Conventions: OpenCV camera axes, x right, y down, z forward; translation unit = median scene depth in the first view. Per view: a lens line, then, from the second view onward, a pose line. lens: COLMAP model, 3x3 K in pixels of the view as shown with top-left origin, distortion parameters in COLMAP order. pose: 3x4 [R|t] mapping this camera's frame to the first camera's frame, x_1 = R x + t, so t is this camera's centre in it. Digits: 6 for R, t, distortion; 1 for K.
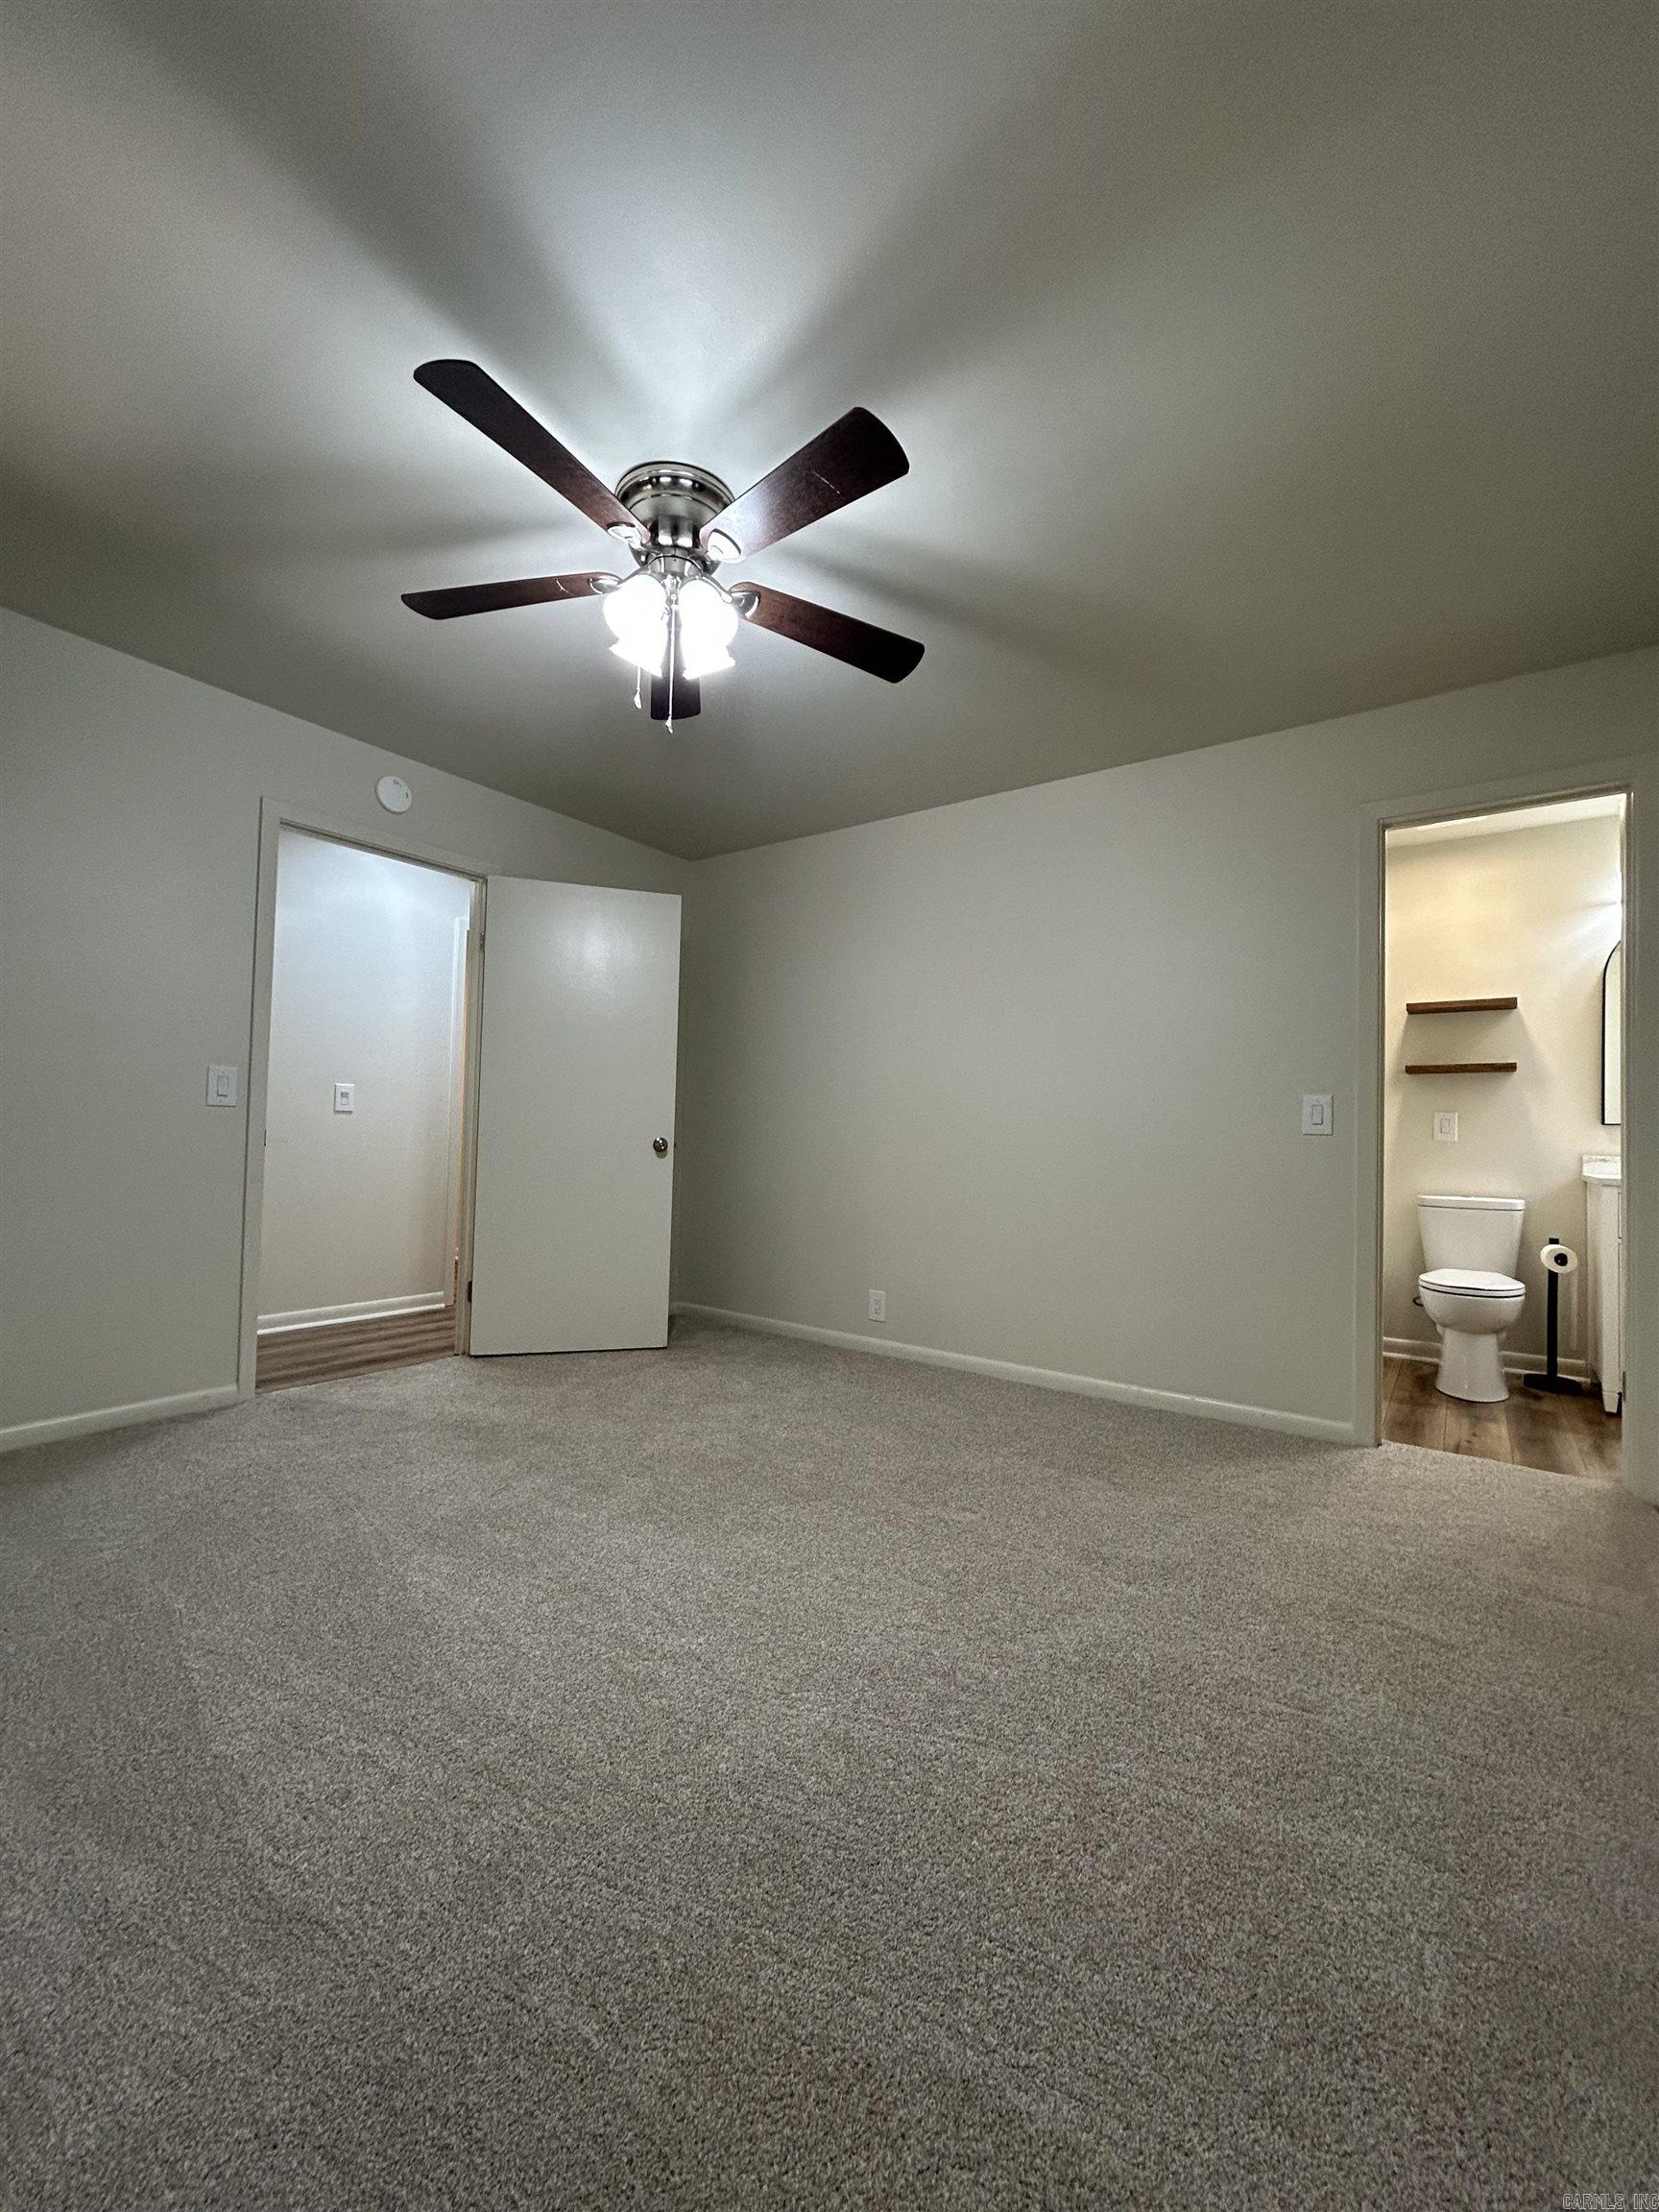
lens RADIAL K [[880.4, 0, 828.4], [0, 880.4, 1101.1], [0, 0, 1]] dist [0.001393, -0.001307]
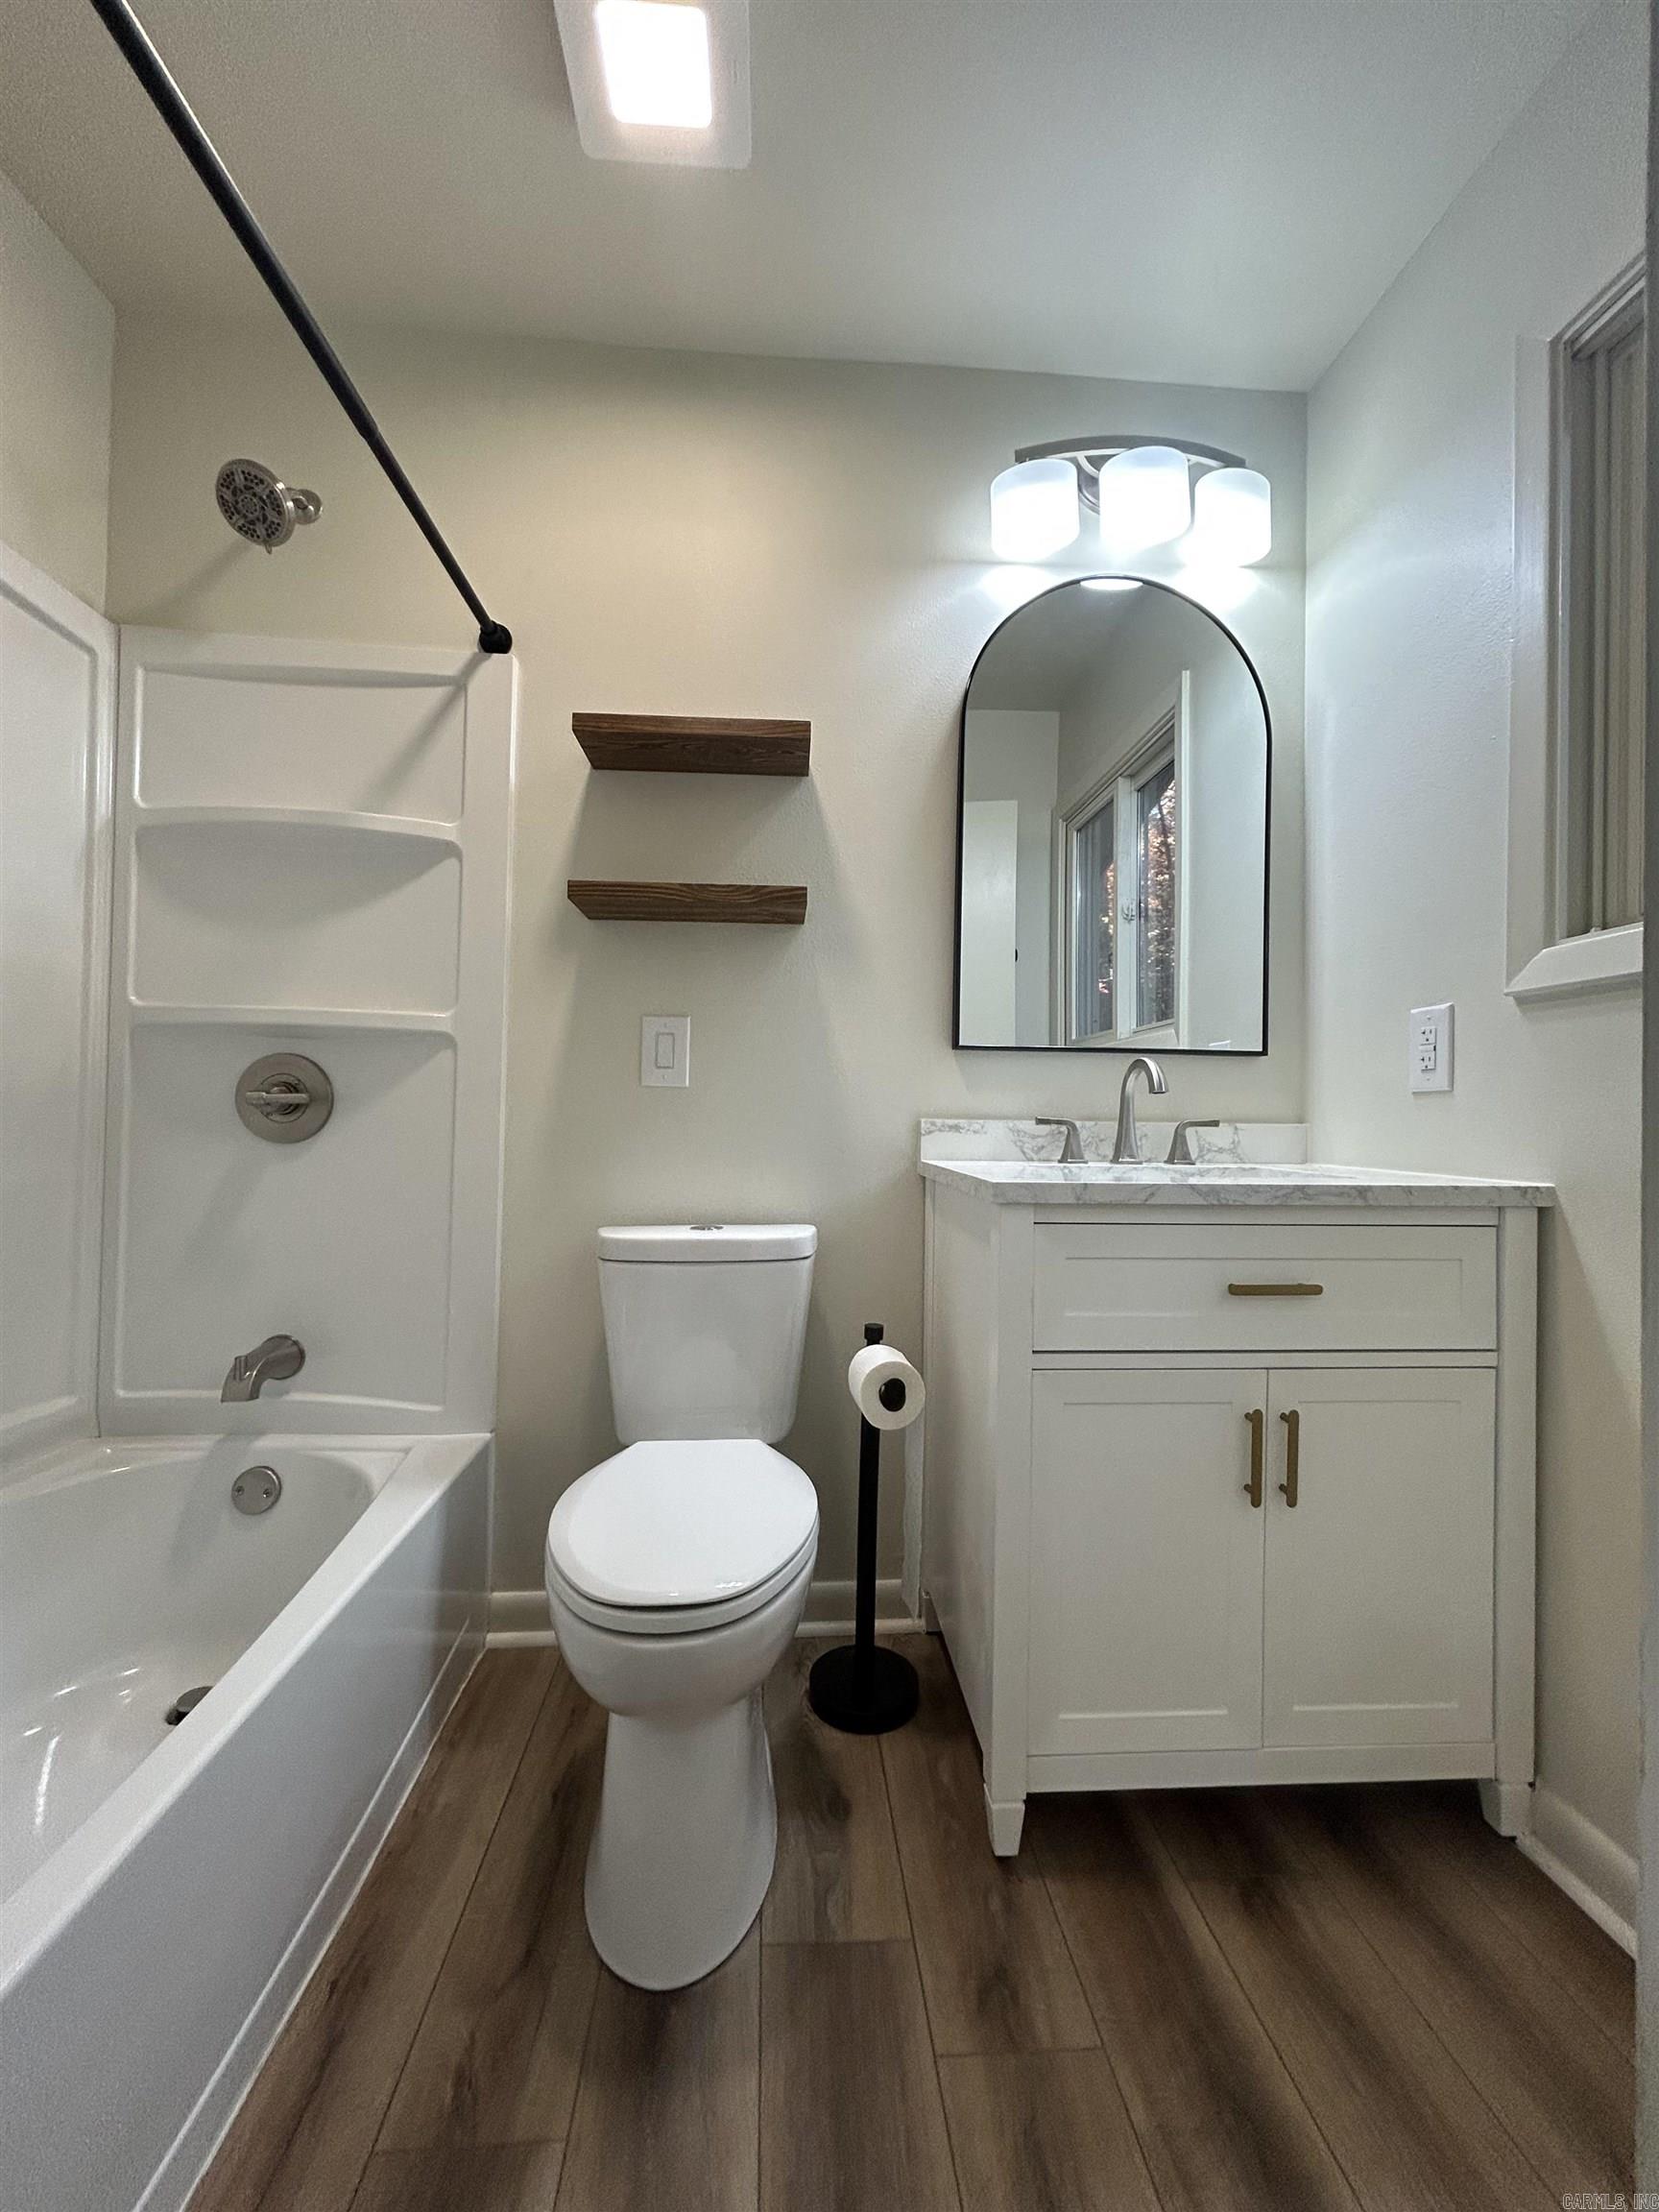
lens RADIAL K [[880.4, 0, 819.7], [0, 880.4, 1108.5], [0, 0, 1]] dist [0.001393, -0.001307]
pose [[0.793077, -0.009337, 0.609049, 0.546638], [-0.006230, 0.999706, 0.023438, 0.047179], [-0.609089, -0.022383, 0.792786, 0.680938]]
